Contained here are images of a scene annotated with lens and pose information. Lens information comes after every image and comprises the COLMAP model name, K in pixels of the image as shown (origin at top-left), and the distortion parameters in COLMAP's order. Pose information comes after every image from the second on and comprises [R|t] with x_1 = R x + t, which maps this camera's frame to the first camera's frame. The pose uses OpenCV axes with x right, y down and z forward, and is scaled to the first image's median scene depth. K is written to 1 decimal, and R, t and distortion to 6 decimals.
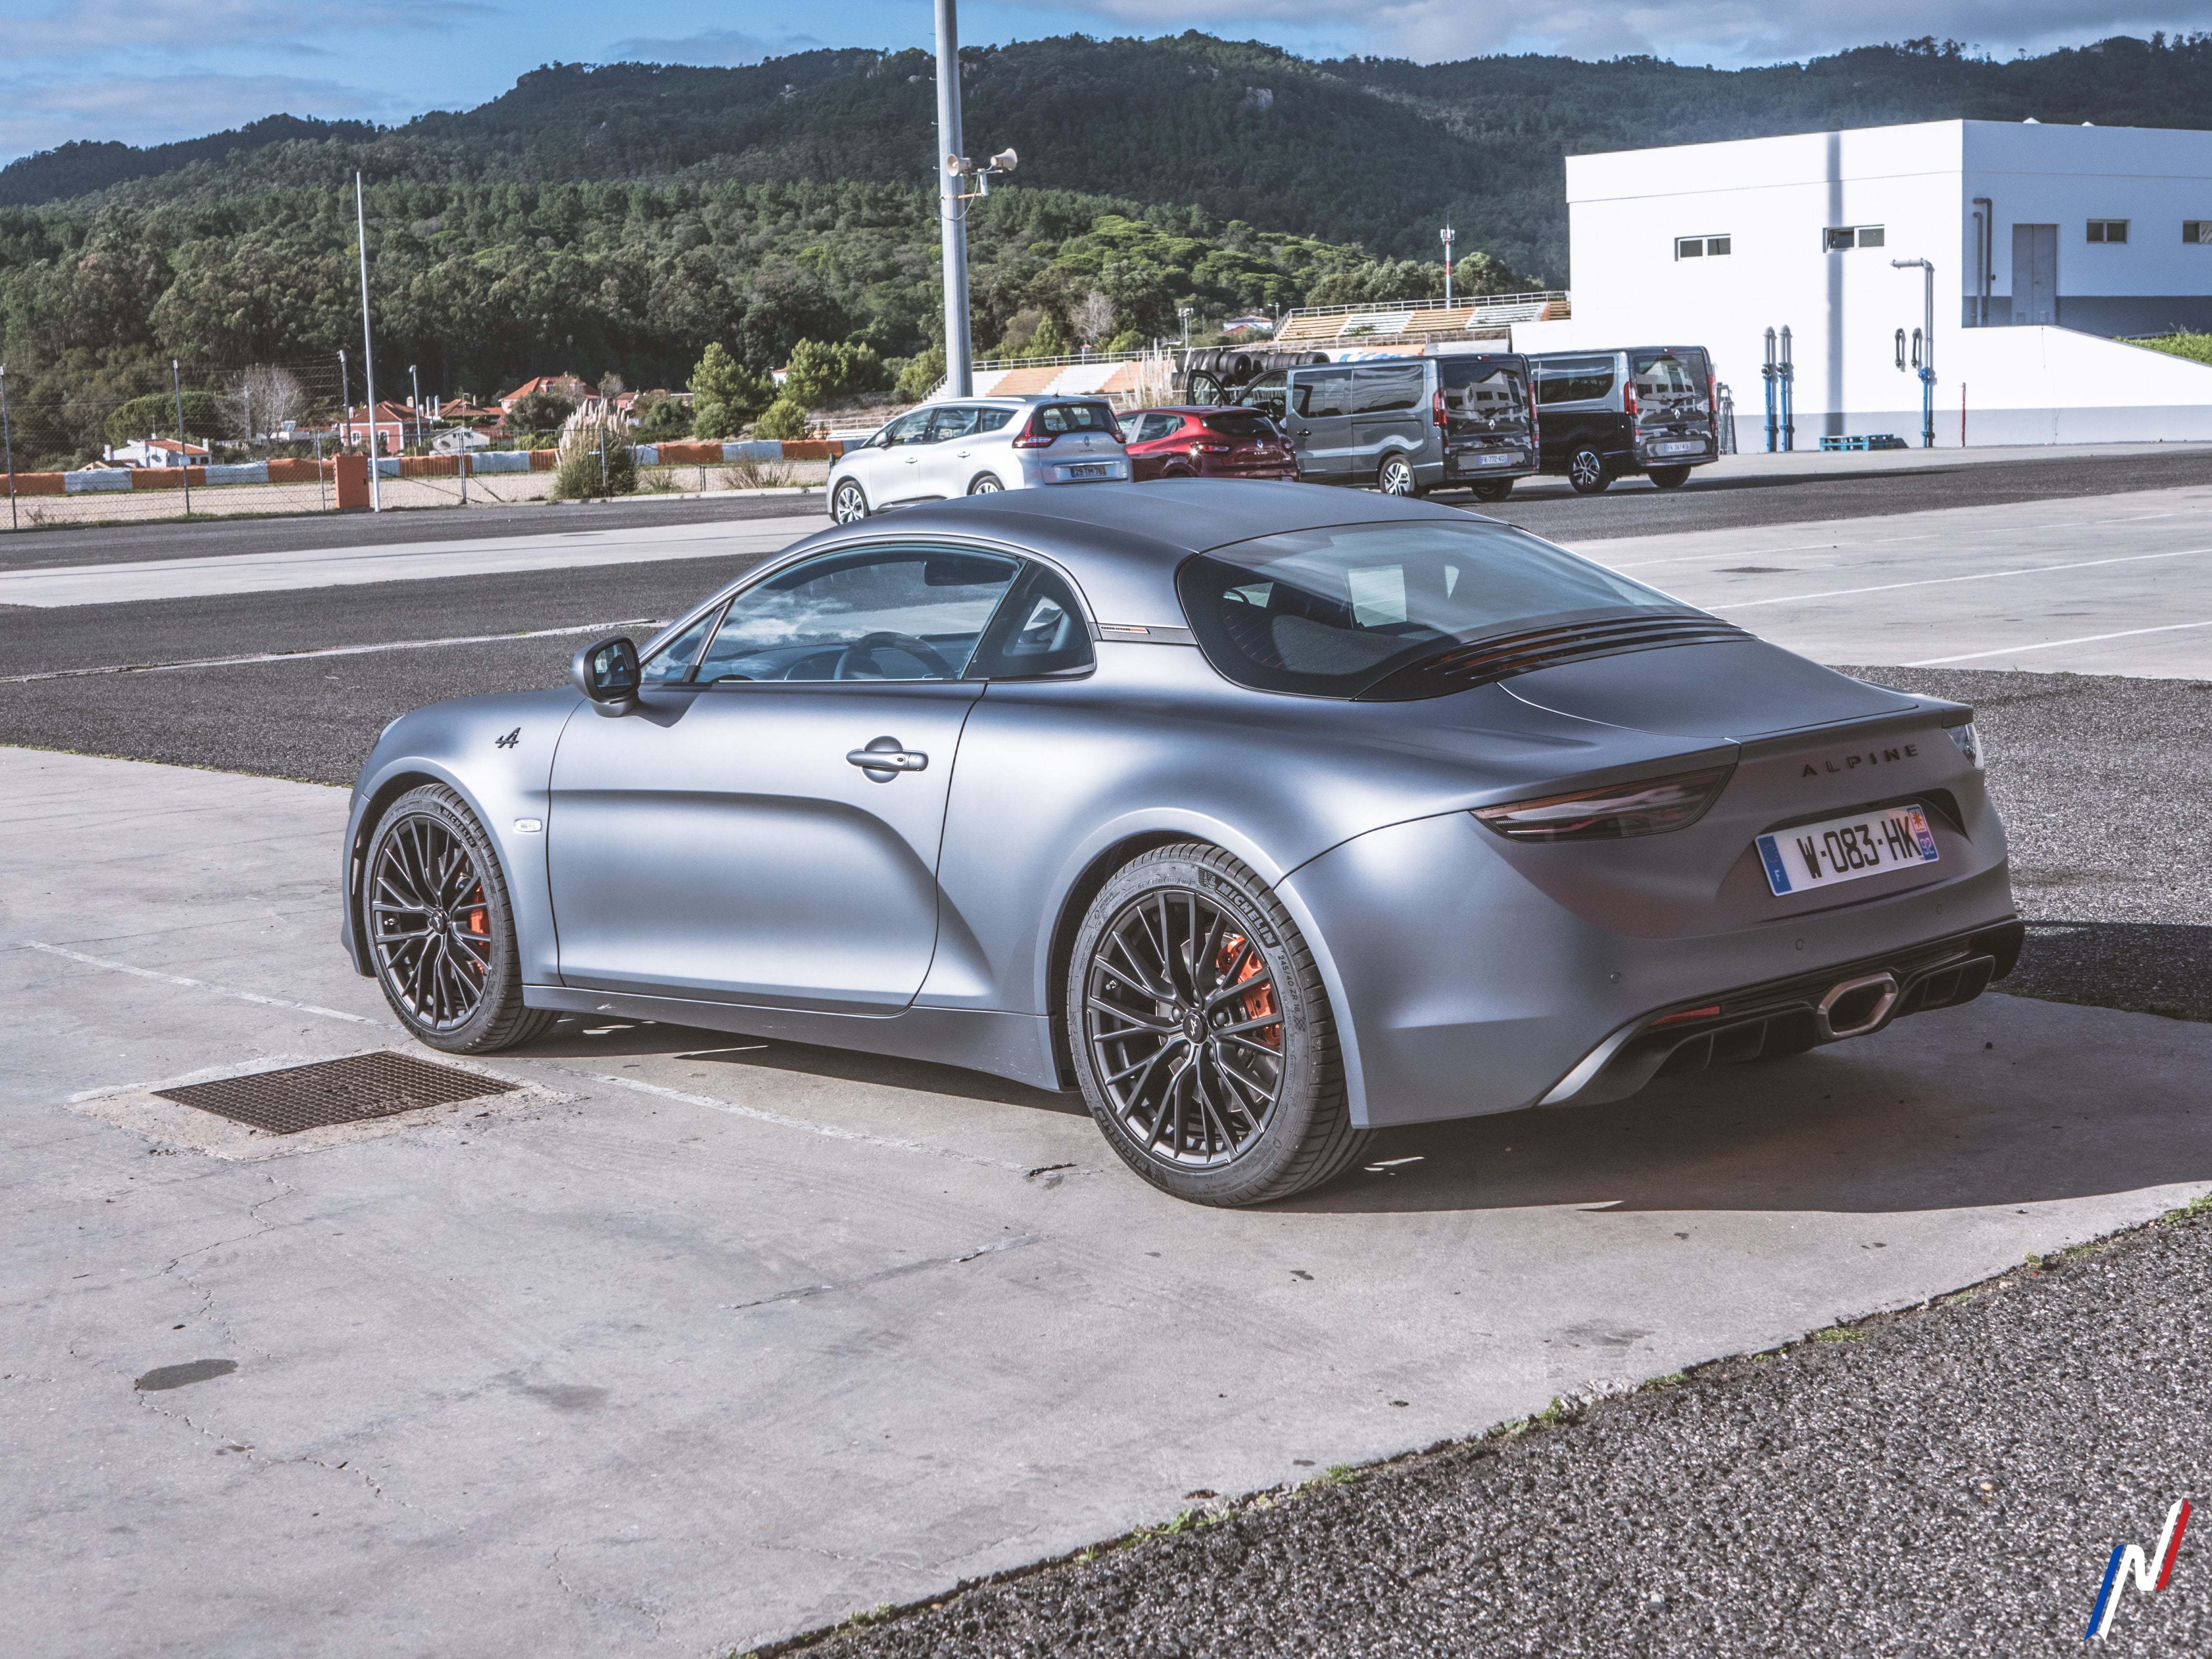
lens RADIAL K [[3277.4, 0, 1106.0], [0, 3277.4, 829.5], [0, 0, 1]] dist [-0.009819, 0.000802]
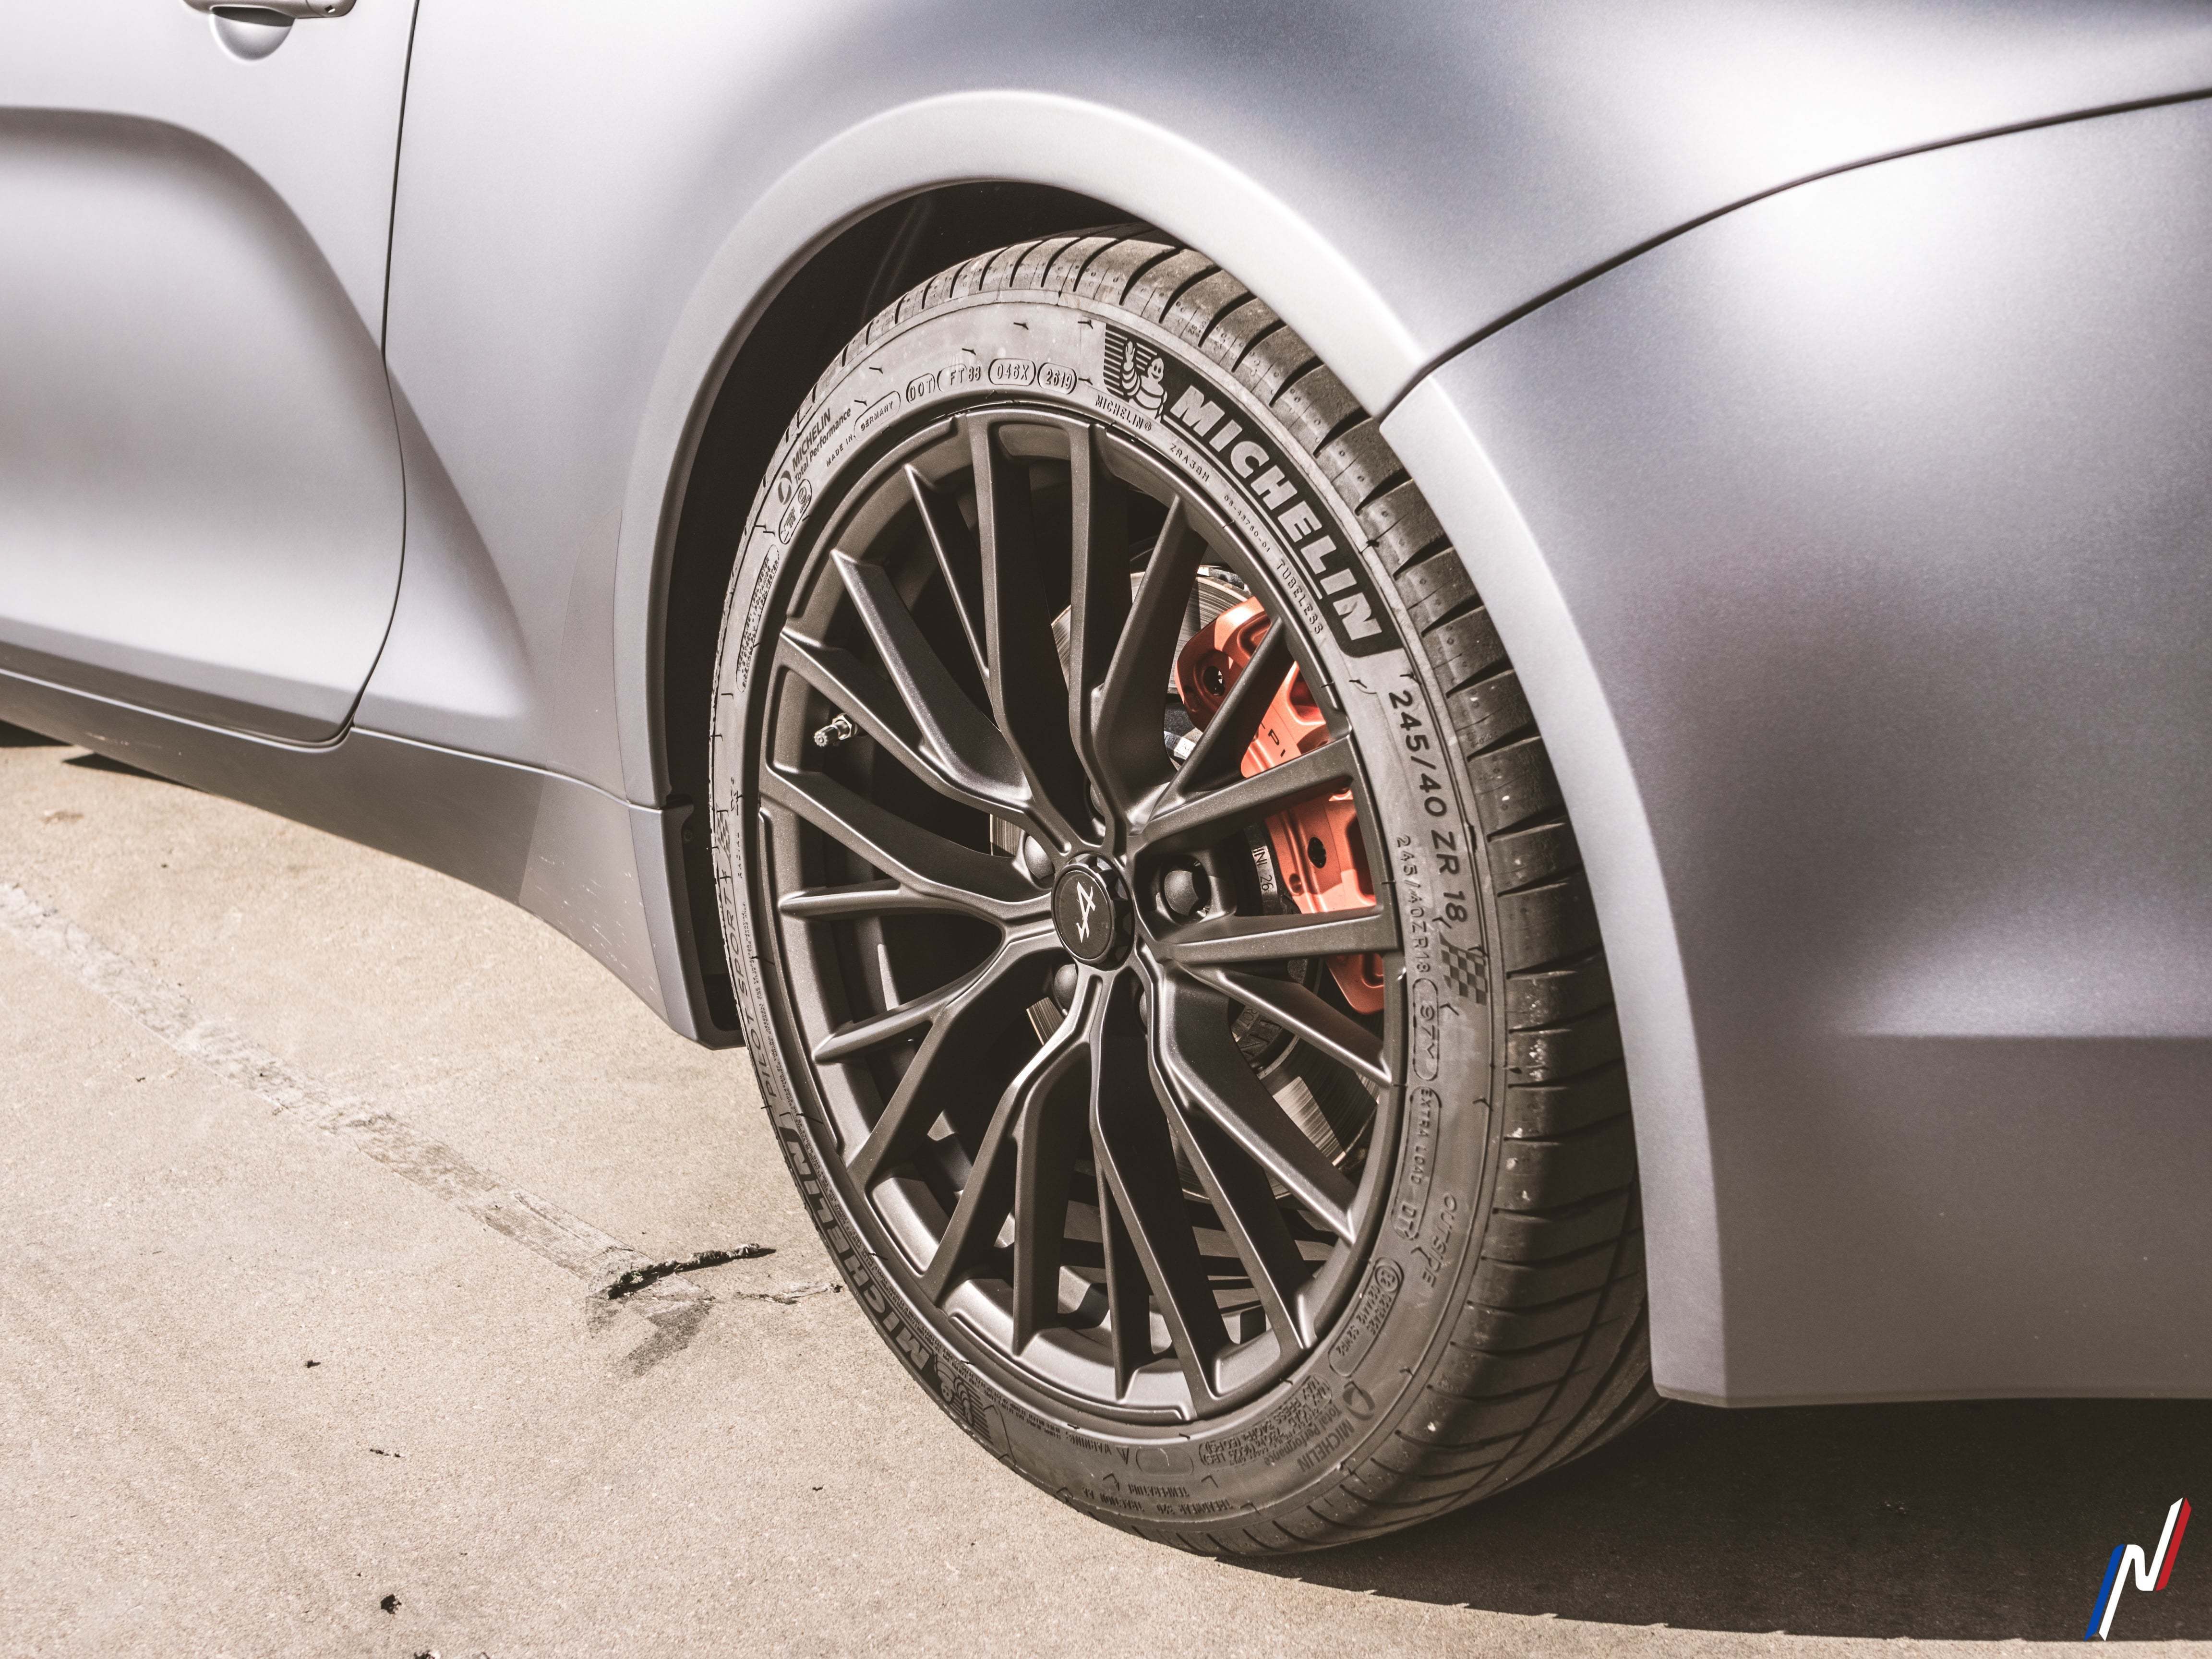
lens RADIAL K [[3445.4, 0, 1106.0], [0, 3445.4, 829.5], [0, 0, 1]] dist [0.010491, -0.011048]
pose [[0.997495, 0.042310, -0.056691, 0.044076], [-0.034276, 0.990134, 0.135863, 0.013696], [0.061880, -0.133580, 0.989104, 0.704871]]
